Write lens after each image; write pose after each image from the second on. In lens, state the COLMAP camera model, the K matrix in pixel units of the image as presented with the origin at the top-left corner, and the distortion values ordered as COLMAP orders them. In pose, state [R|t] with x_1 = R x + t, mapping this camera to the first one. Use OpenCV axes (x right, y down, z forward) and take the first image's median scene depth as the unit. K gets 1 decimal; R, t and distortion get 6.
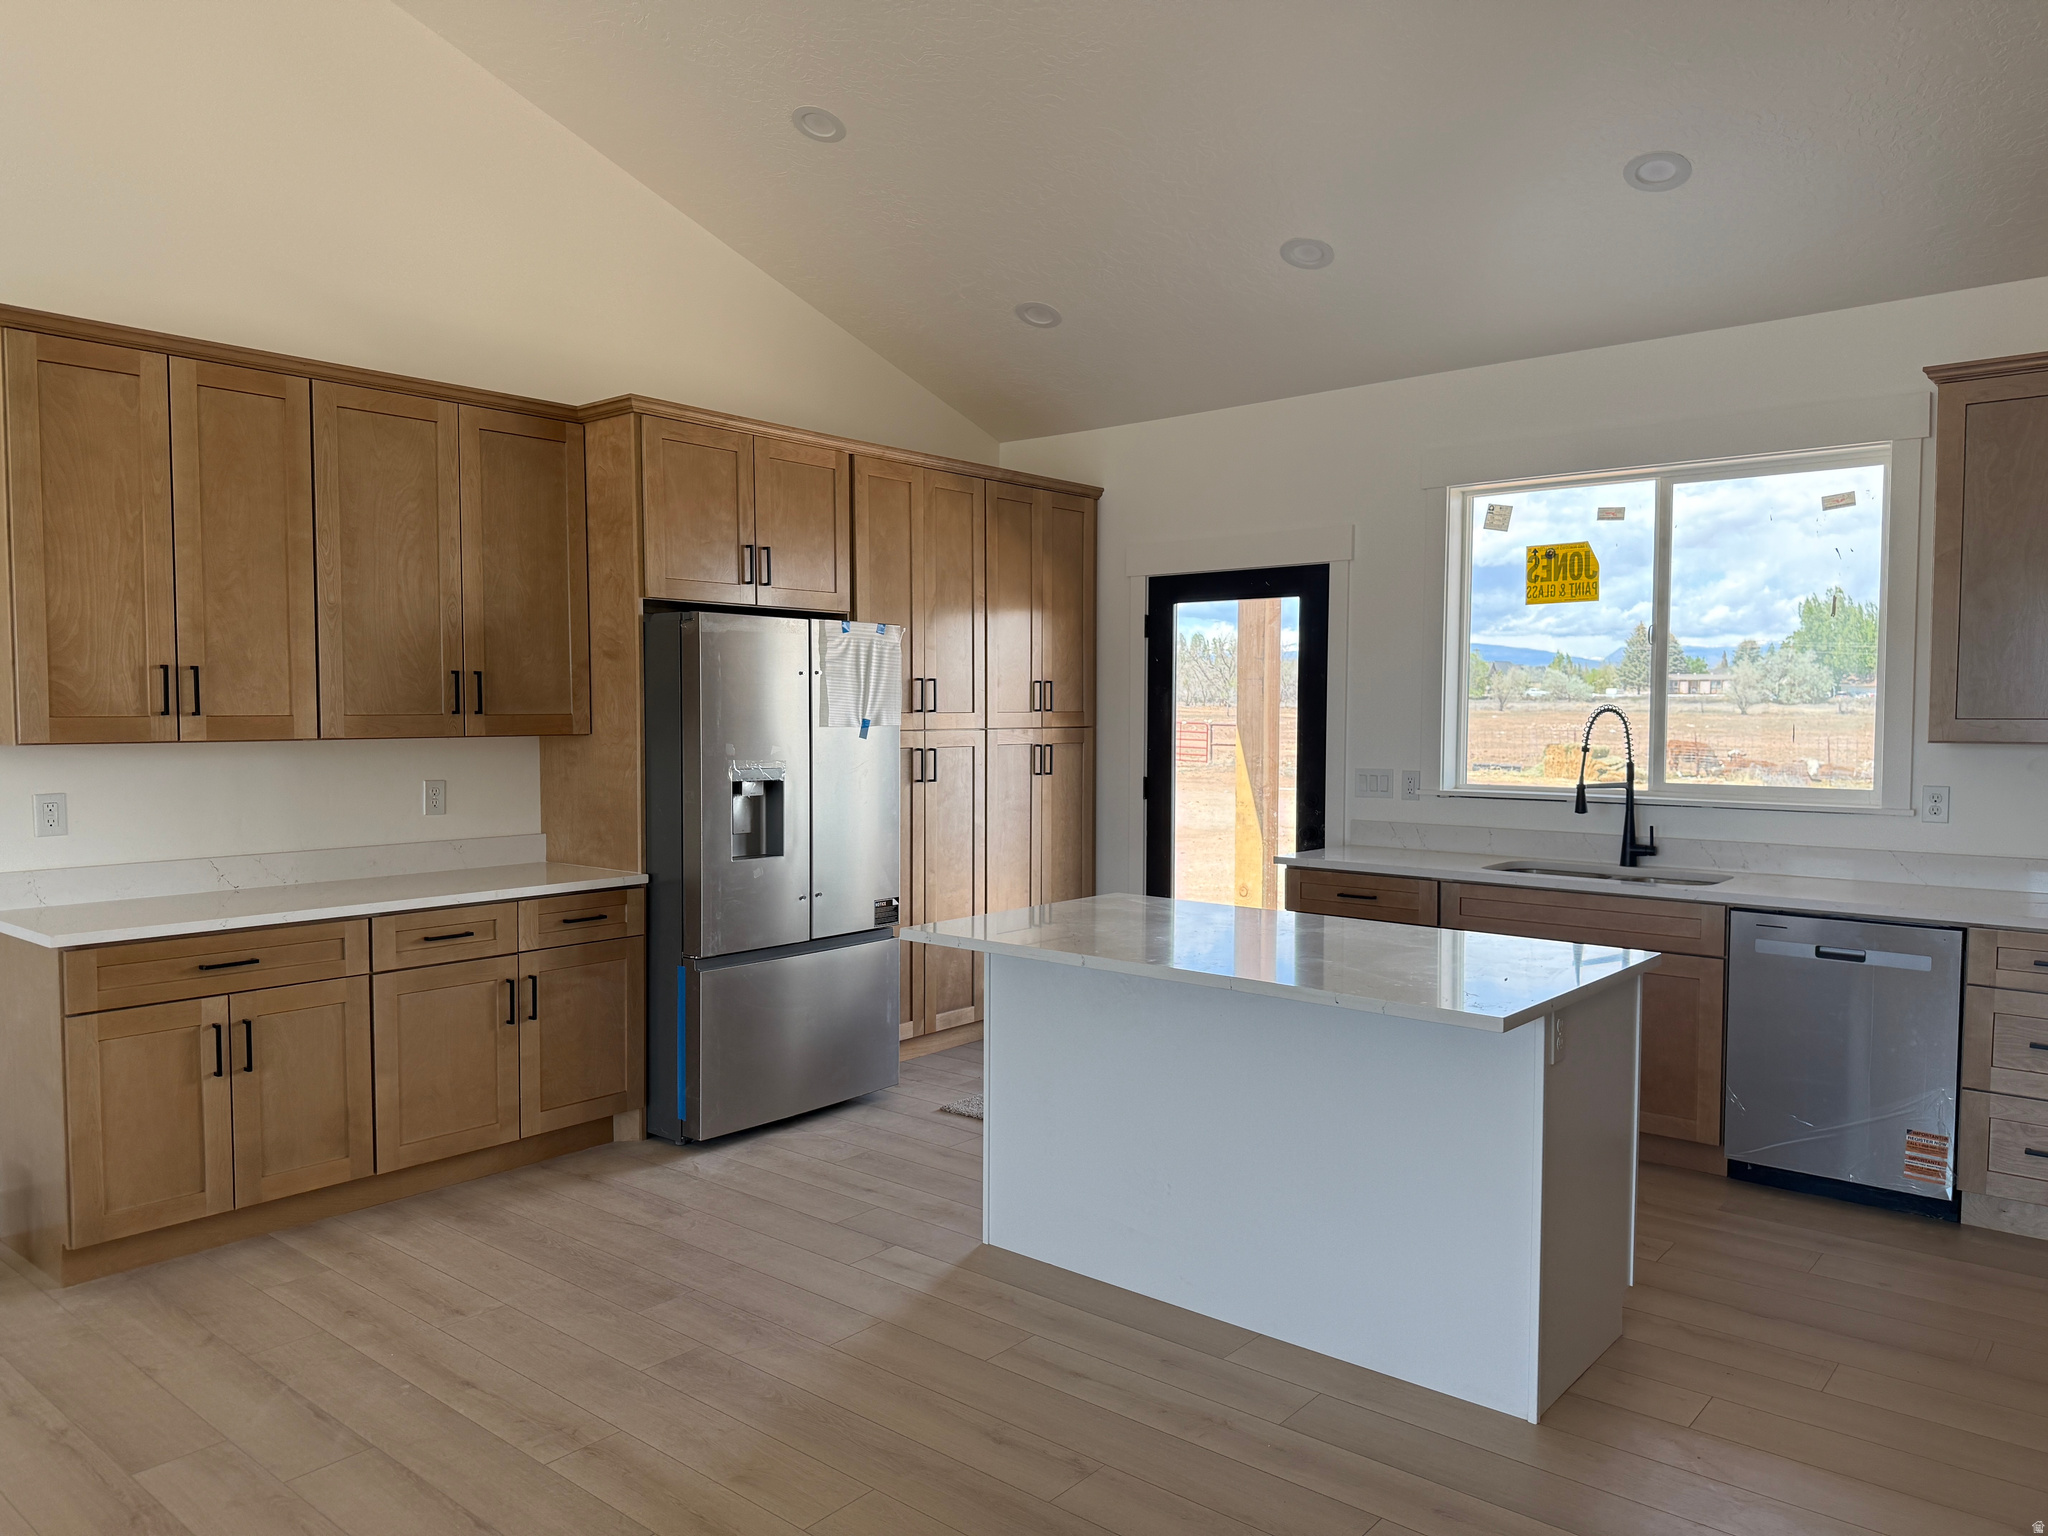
lens RADIAL K [[1453.0, 0, 1024.0], [0, 1453.0, 768.0], [0, 0, 1]] dist [0.027976, -0.033157]
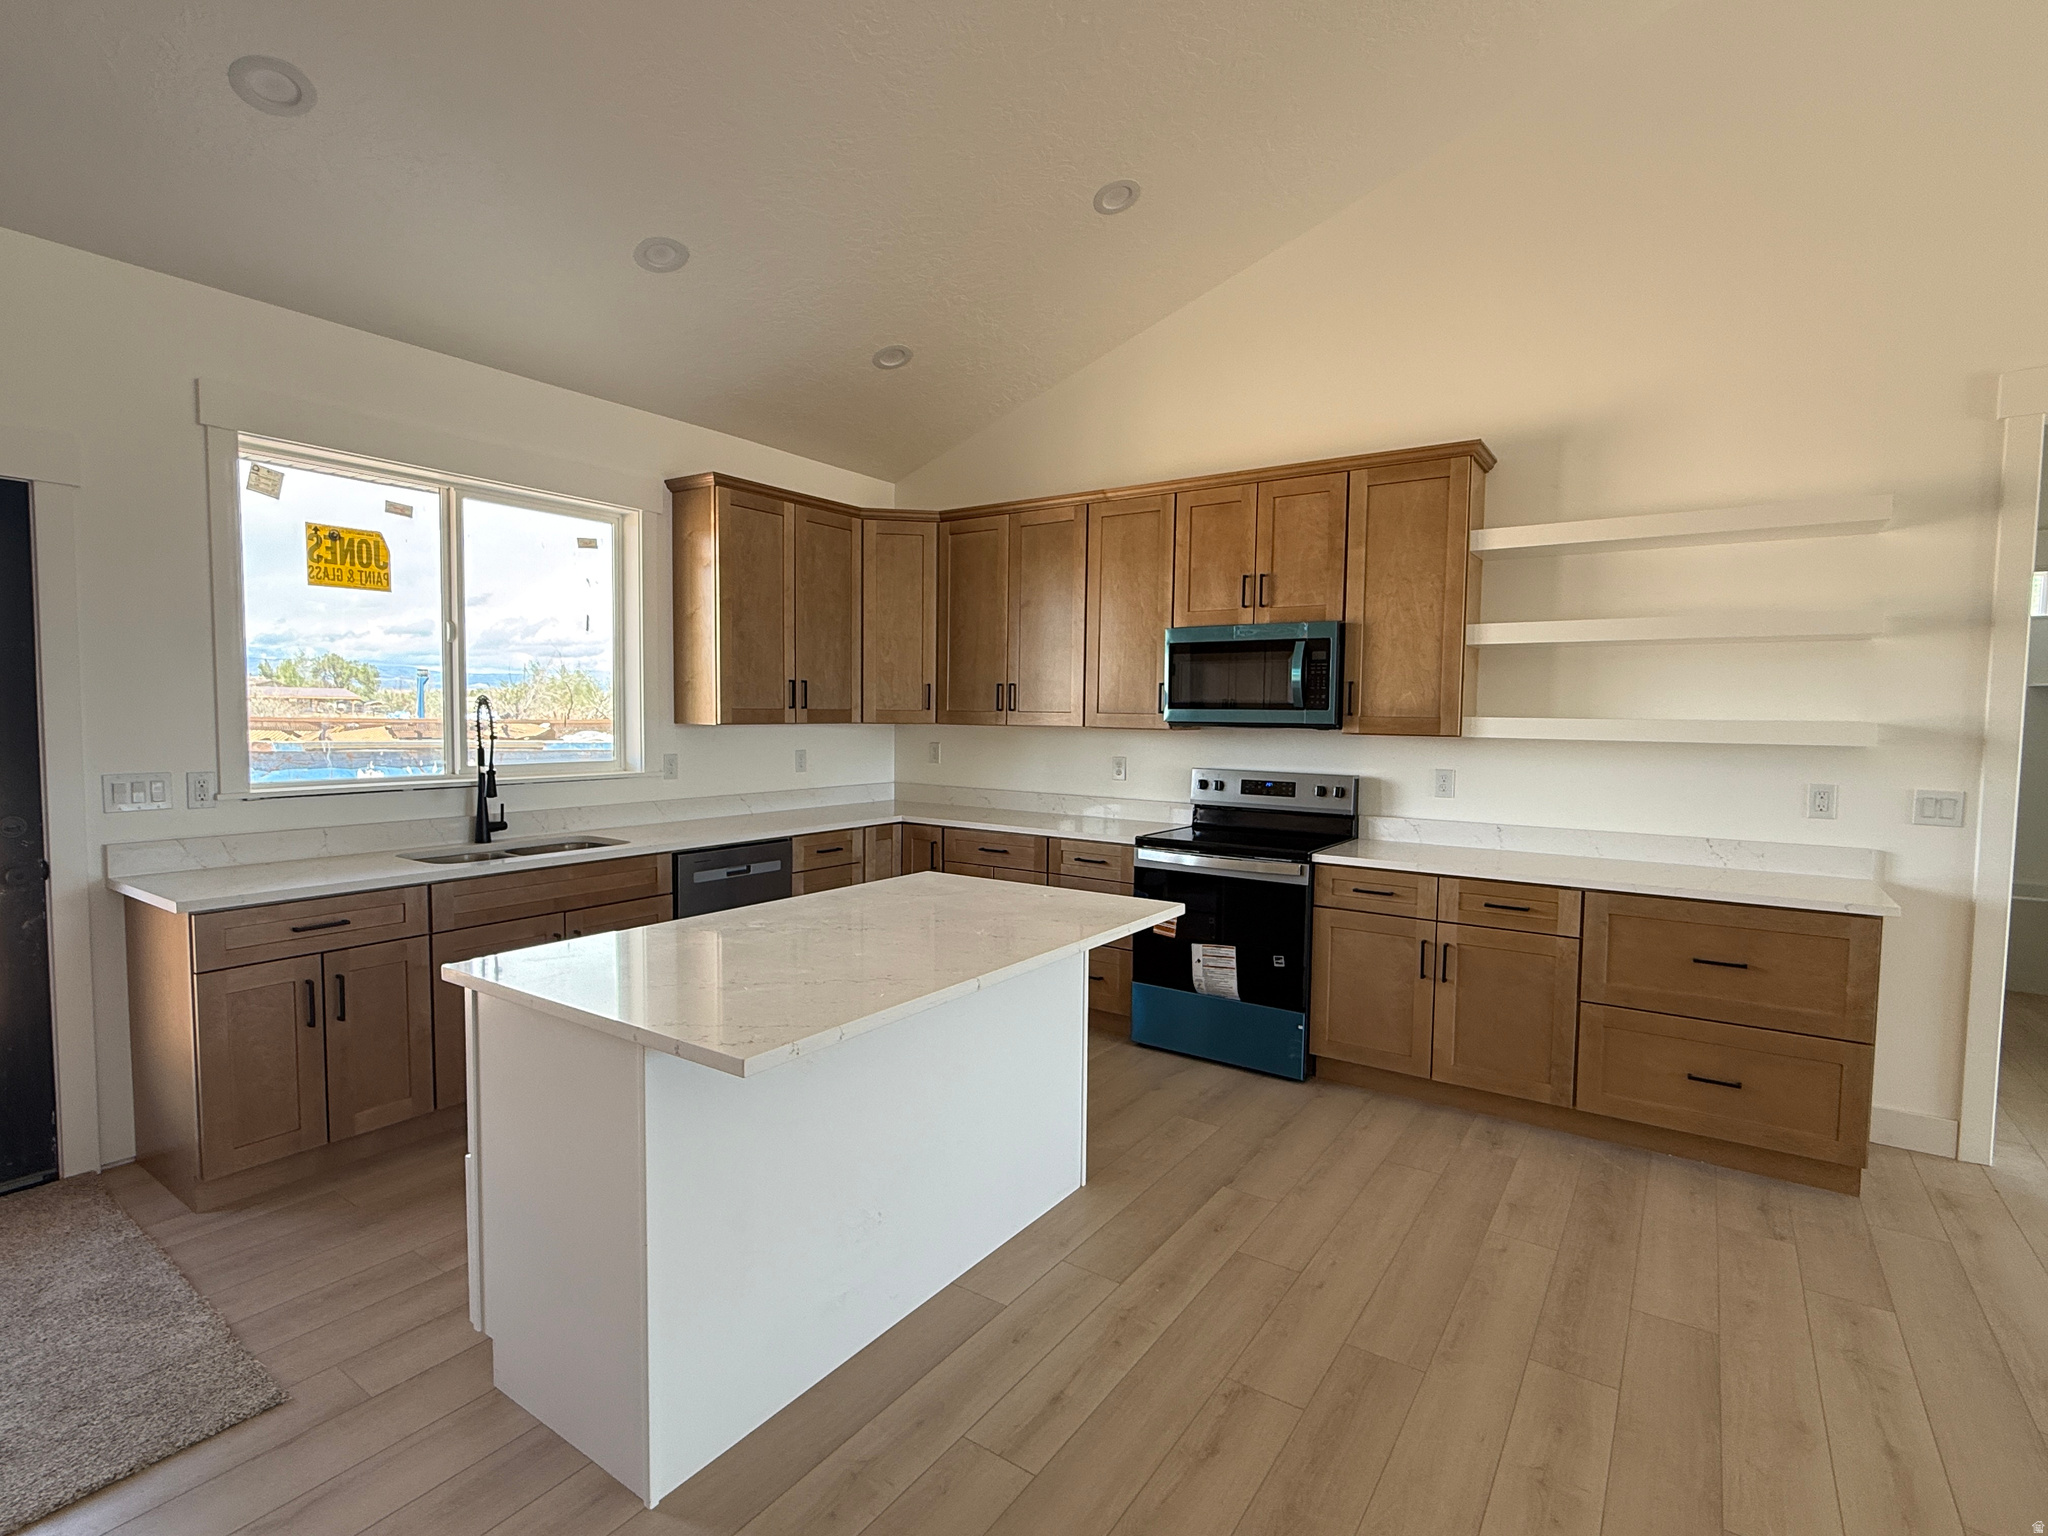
lens RADIAL K [[989.8, 0, 1024.0], [0, 989.8, 768.0], [0, 0, 1]] dist [0.001219, 0.000043]
pose [[-0.093484, -0.062452, 0.993660, -0.344885], [0.028592, 0.997451, 0.065381, -0.024952], [-0.995210, 0.034522, -0.091460, 0.630088]]
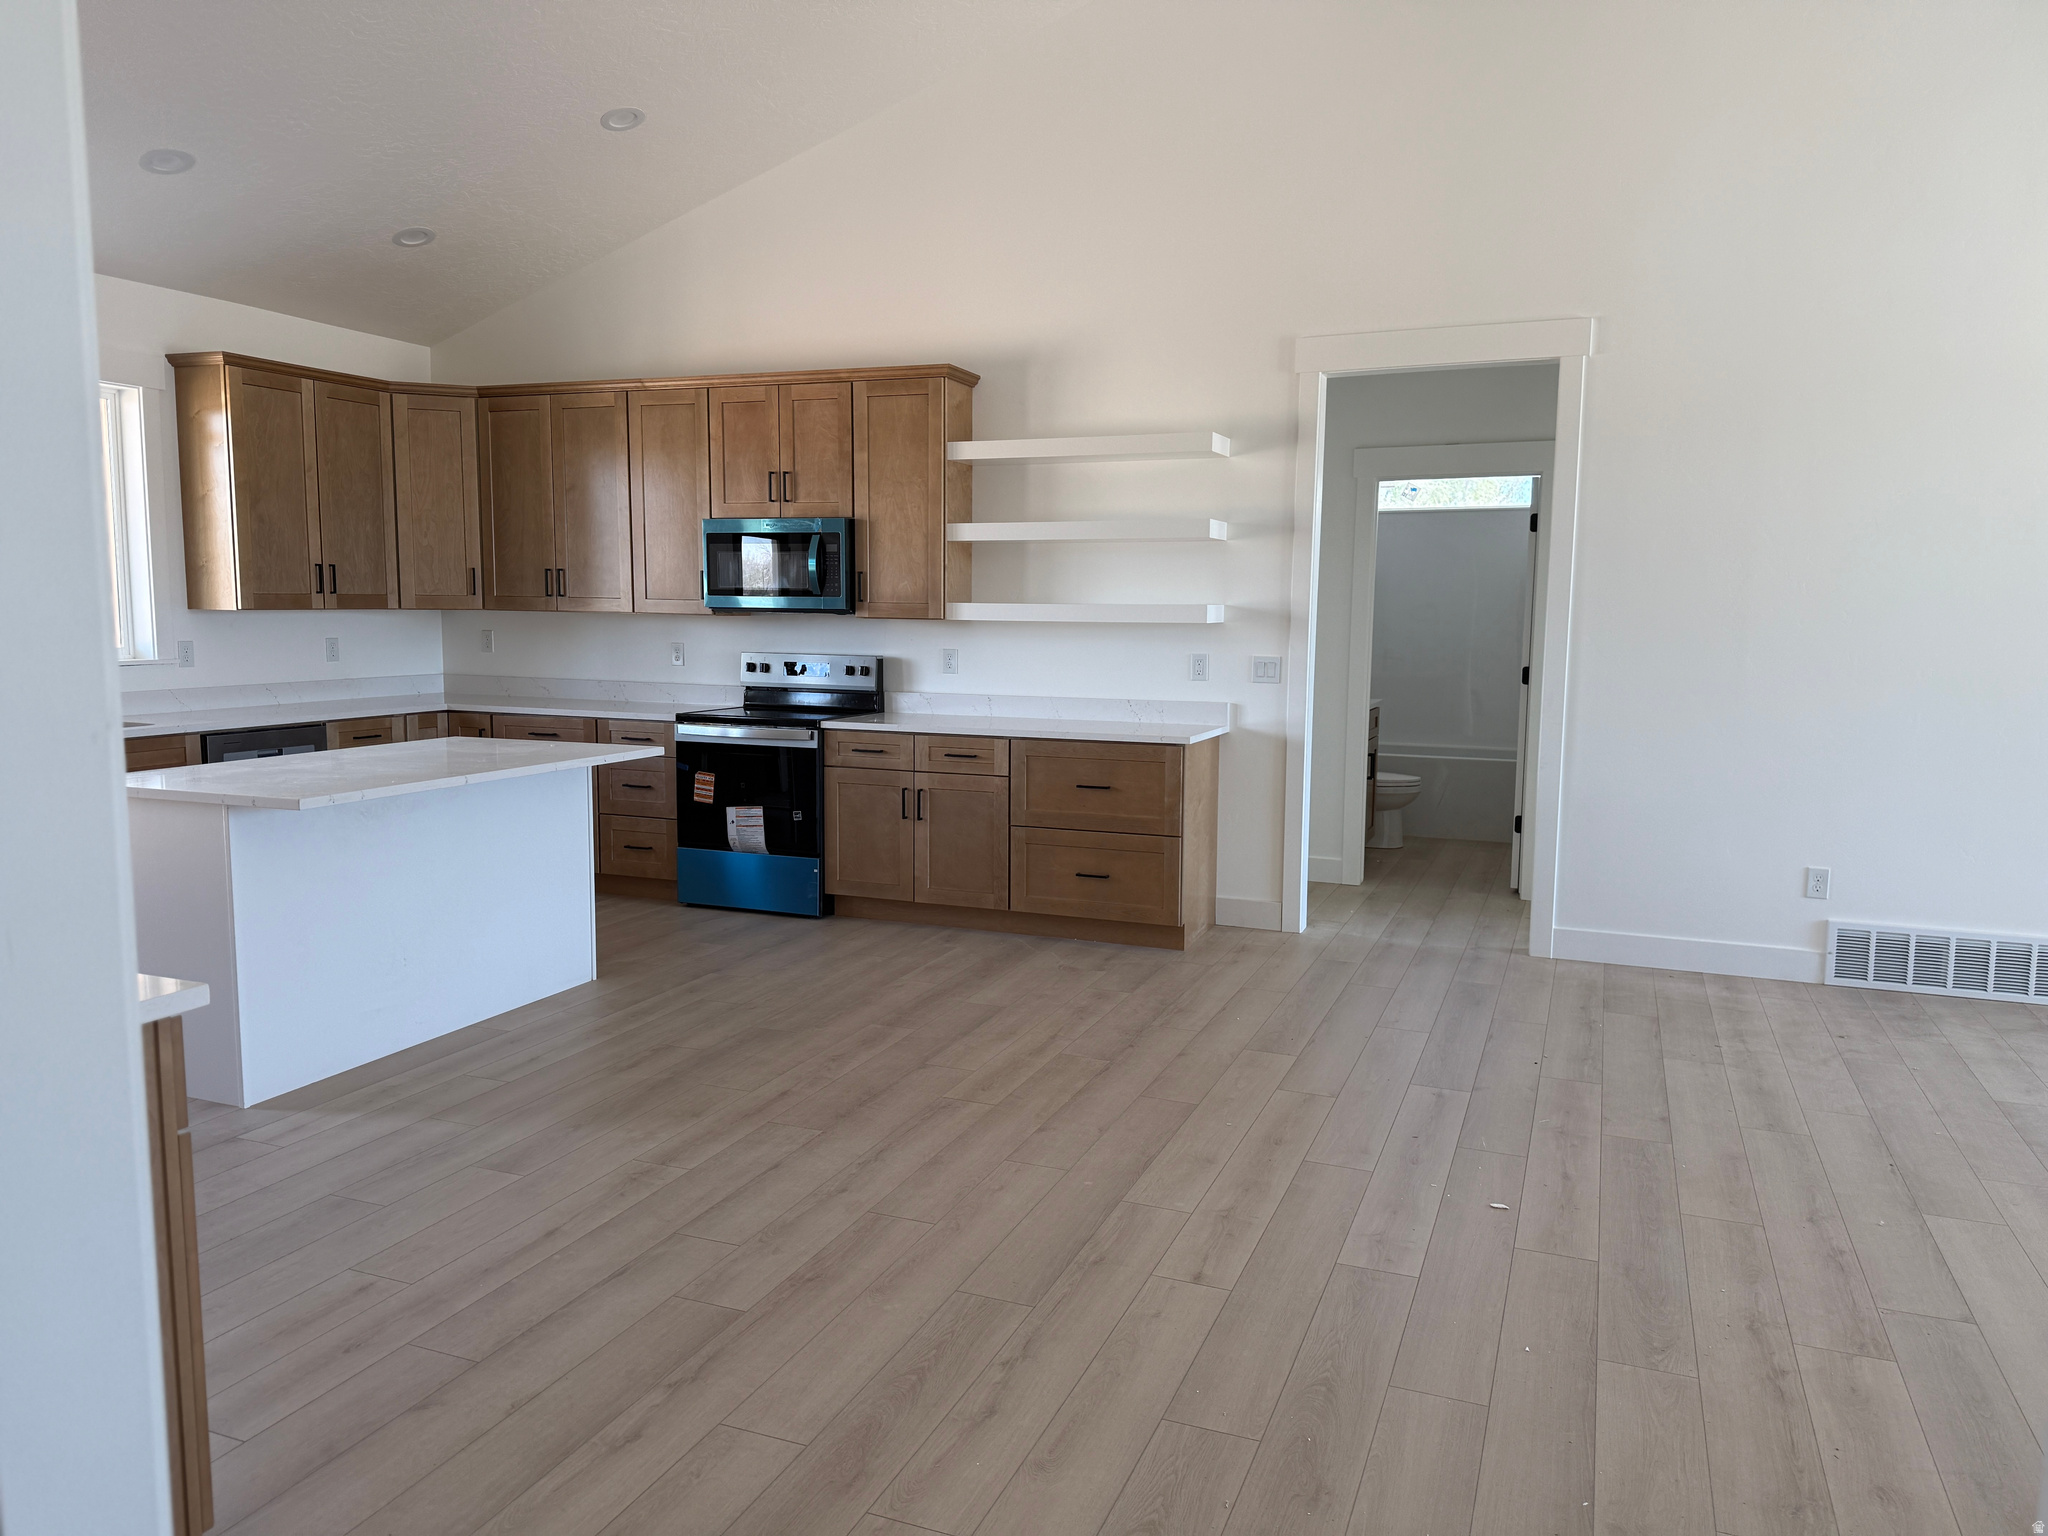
lens RADIAL K [[1415.1, 0, 1024.0], [0, 1415.1, 768.0], [0, 0, 1]] dist [0.140362, -0.252943]
pose [[-0.310891, -0.117131, 0.943200, -0.835160], [0.028400, 0.990789, 0.132402, -0.024383], [-0.950021, 0.067950, -0.304701, 0.564168]]
